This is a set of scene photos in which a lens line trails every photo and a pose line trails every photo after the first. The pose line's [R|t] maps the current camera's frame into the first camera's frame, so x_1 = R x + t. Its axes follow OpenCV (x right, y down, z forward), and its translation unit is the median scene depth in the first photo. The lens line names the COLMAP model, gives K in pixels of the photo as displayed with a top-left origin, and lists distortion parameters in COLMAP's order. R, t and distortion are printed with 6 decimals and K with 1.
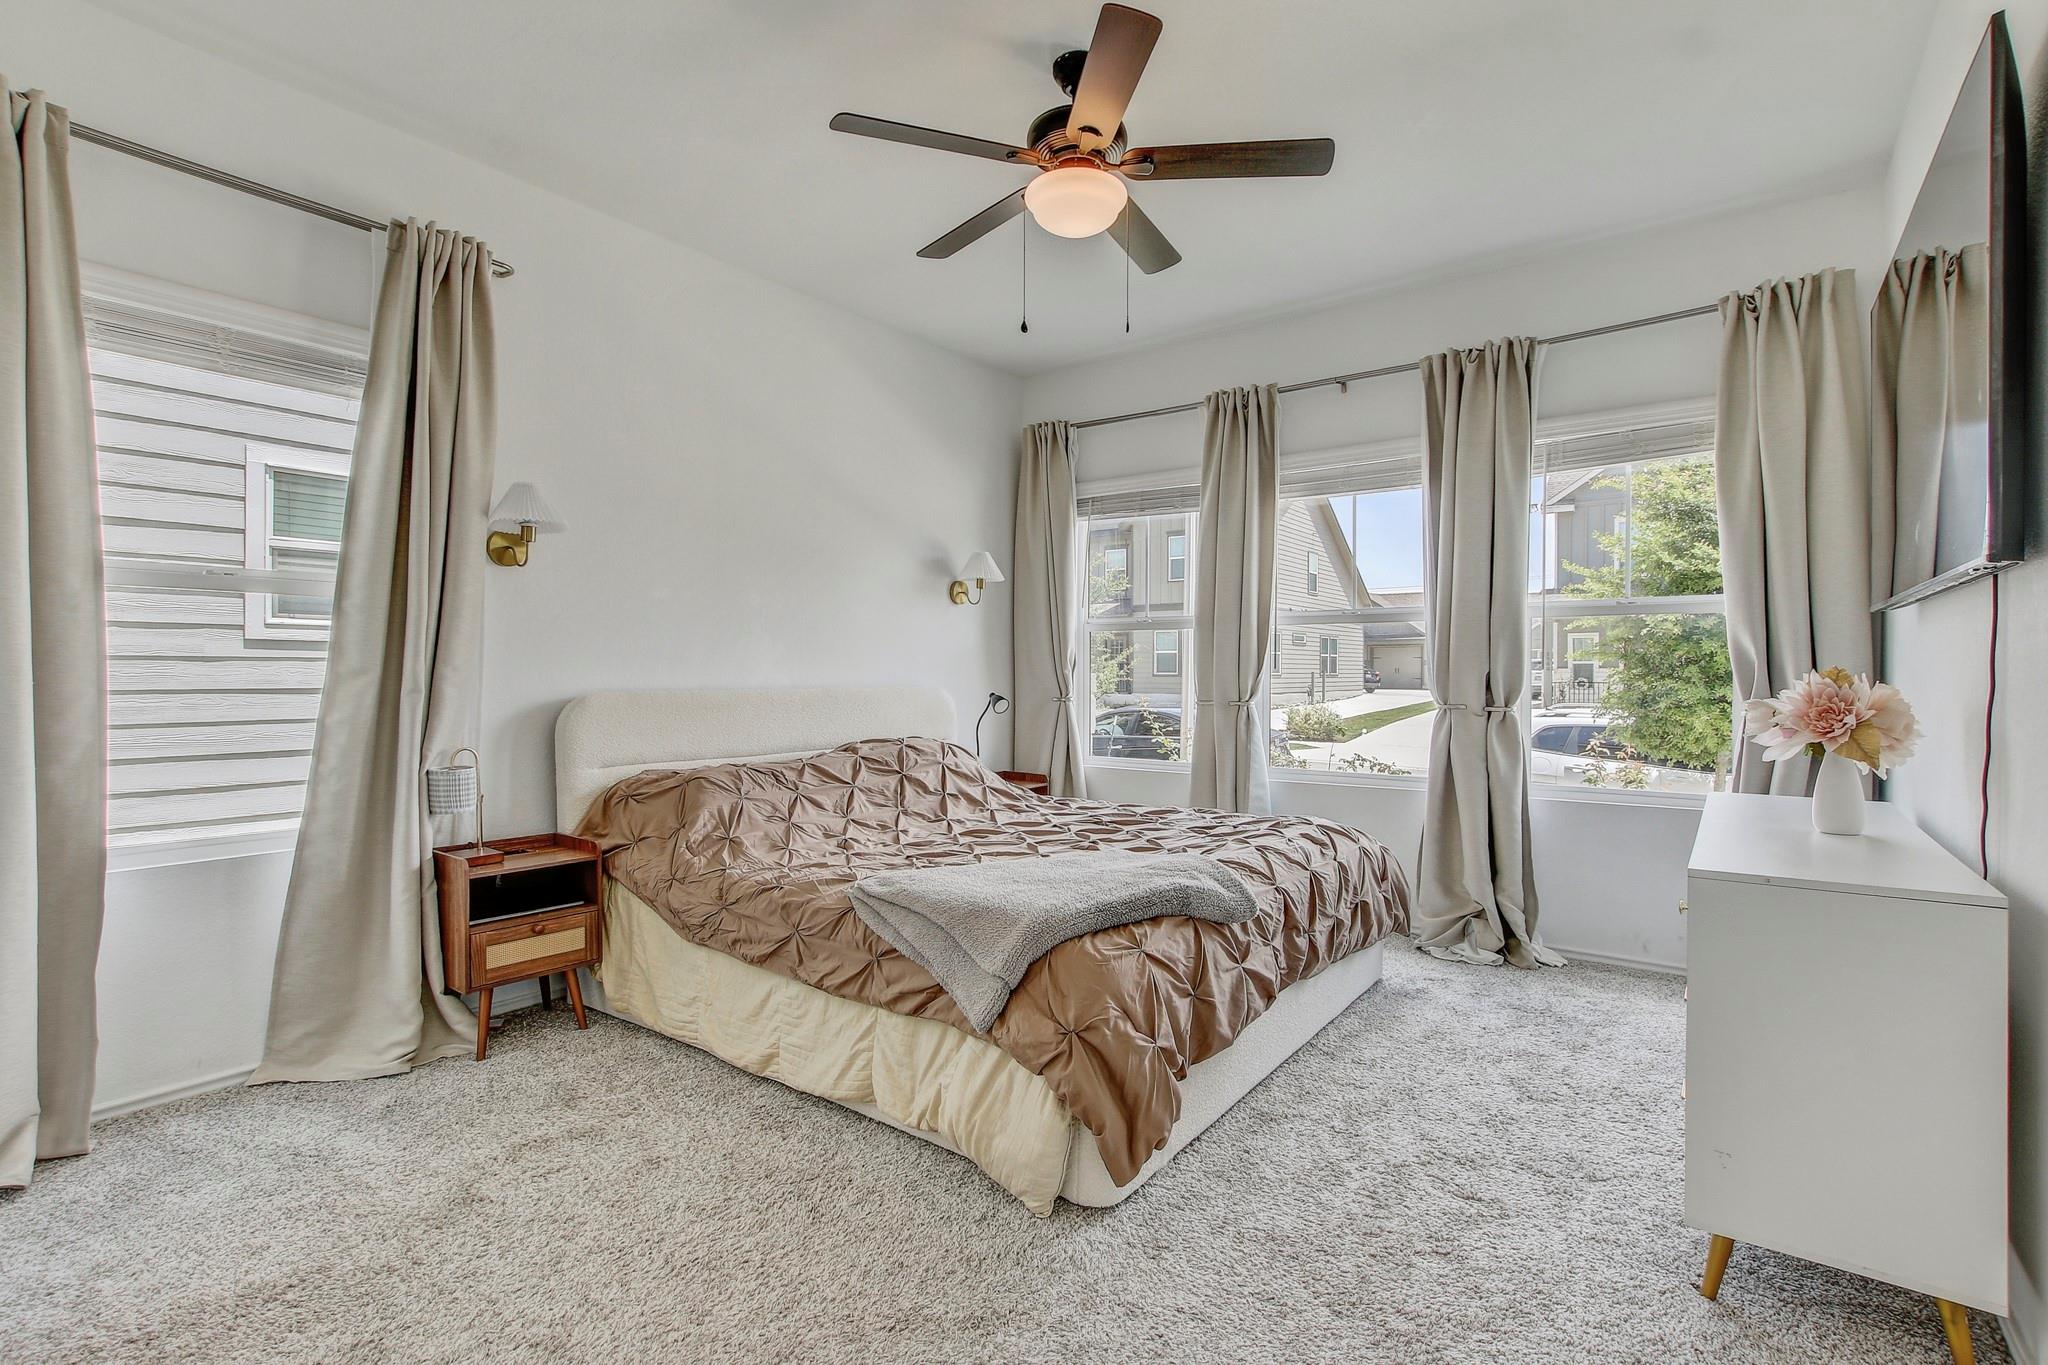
lens RADIAL K [[962.4, 0, 1027.1], [0, 962.4, 677.3], [0, 0, 1]] dist [-0.002684, 0.001081]
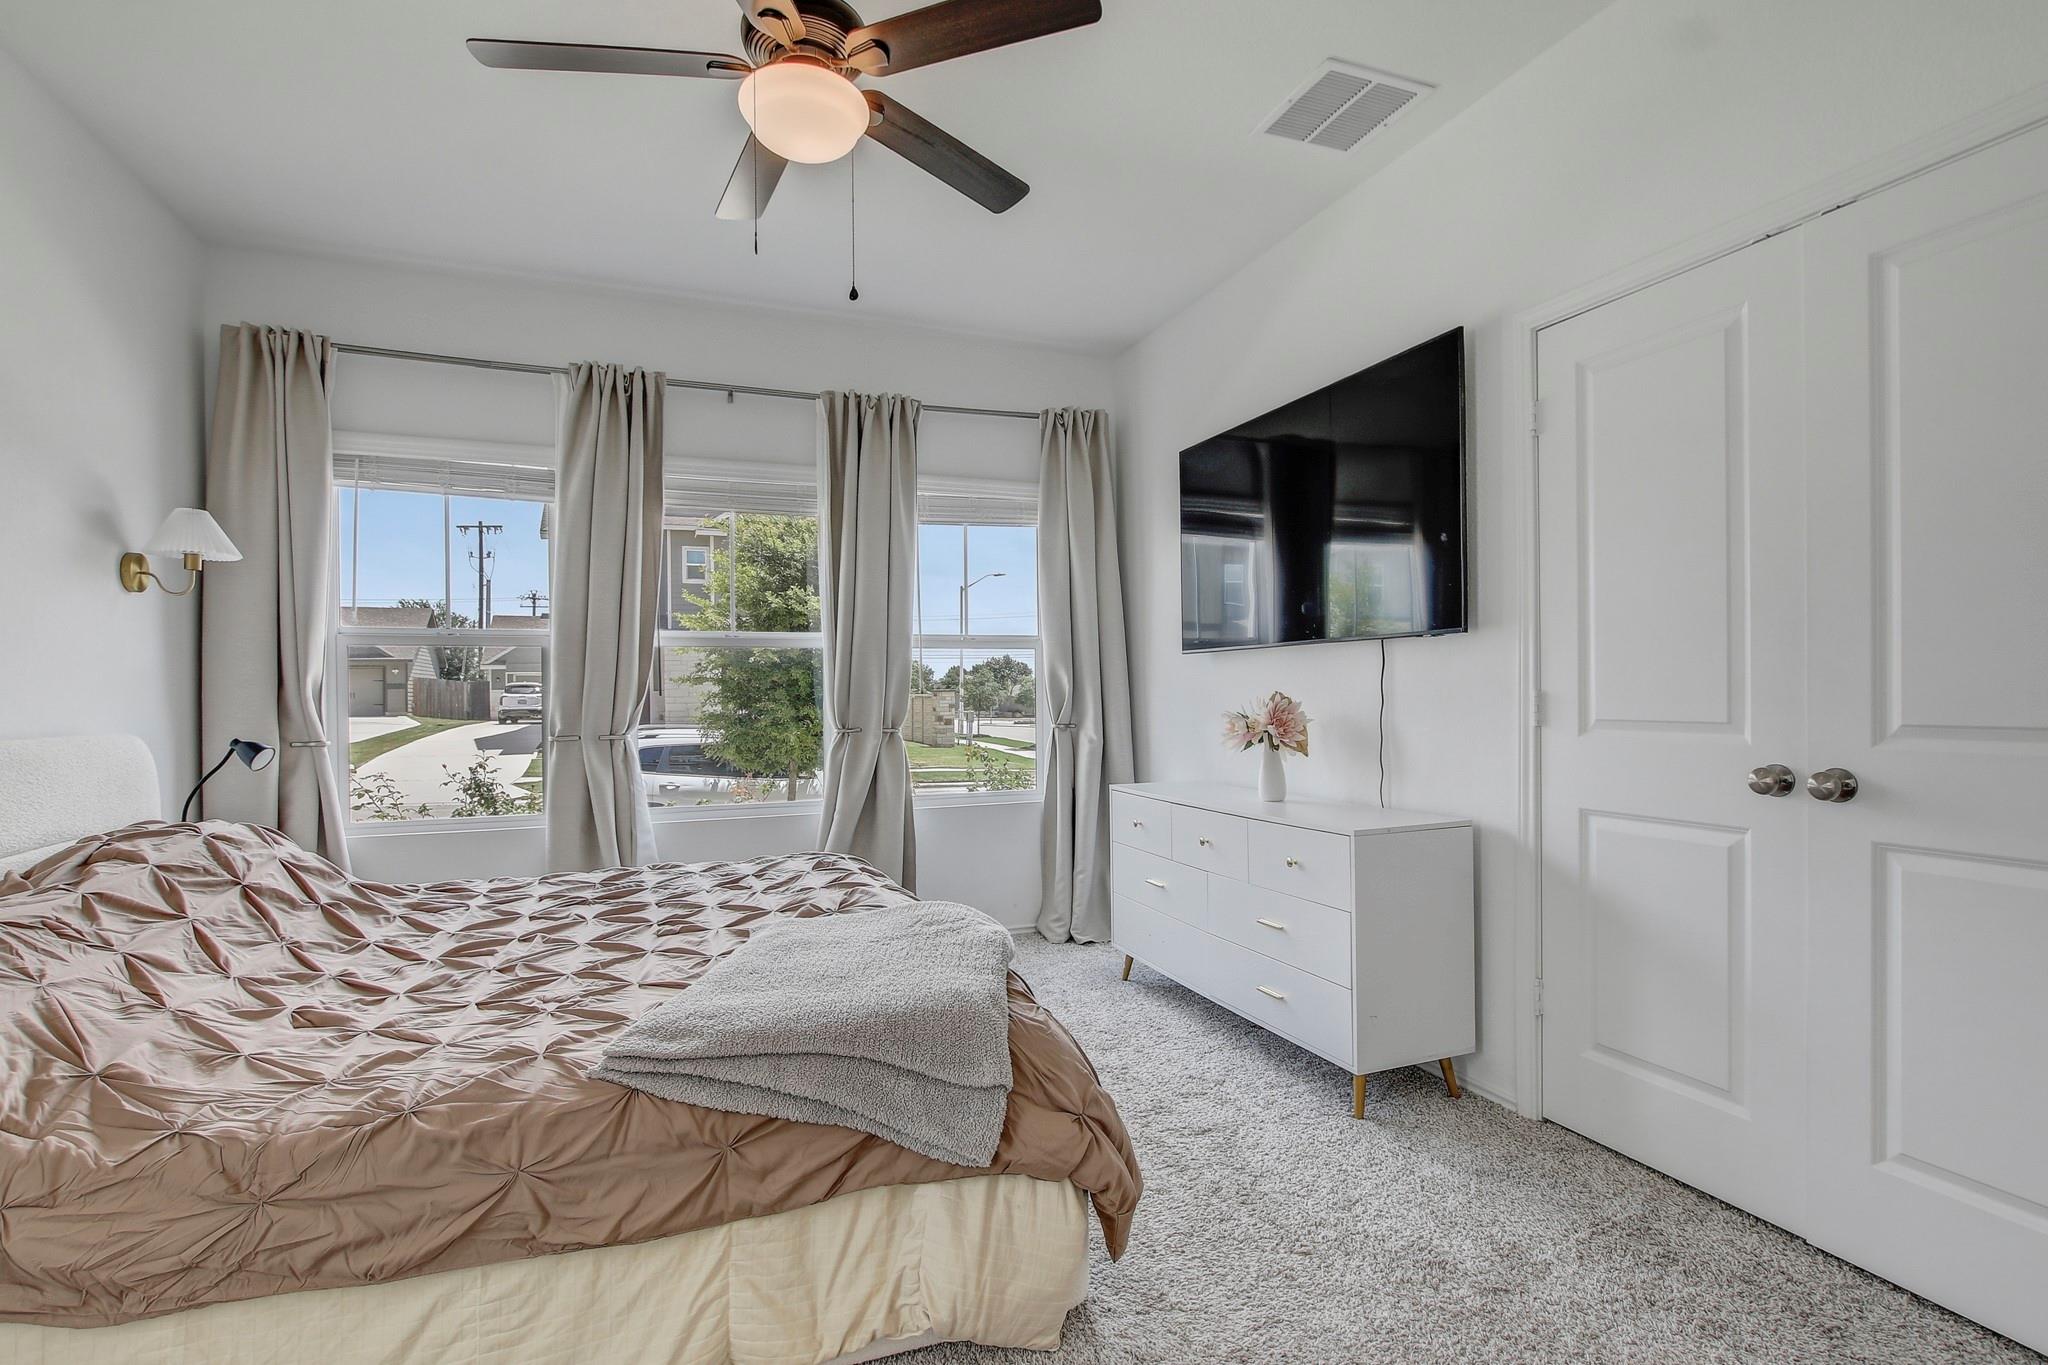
lens RADIAL K [[962.4, 0, 1025.1], [0, 962.4, 690.7], [0, 0, 1]] dist [-0.002684, 0.001081]
pose [[0.529170, -0.007110, 0.848486, -0.349791], [0.016487, 0.999862, -0.001904, -0.007247], [-0.848356, 0.014997, 0.529214, 0.280149]]
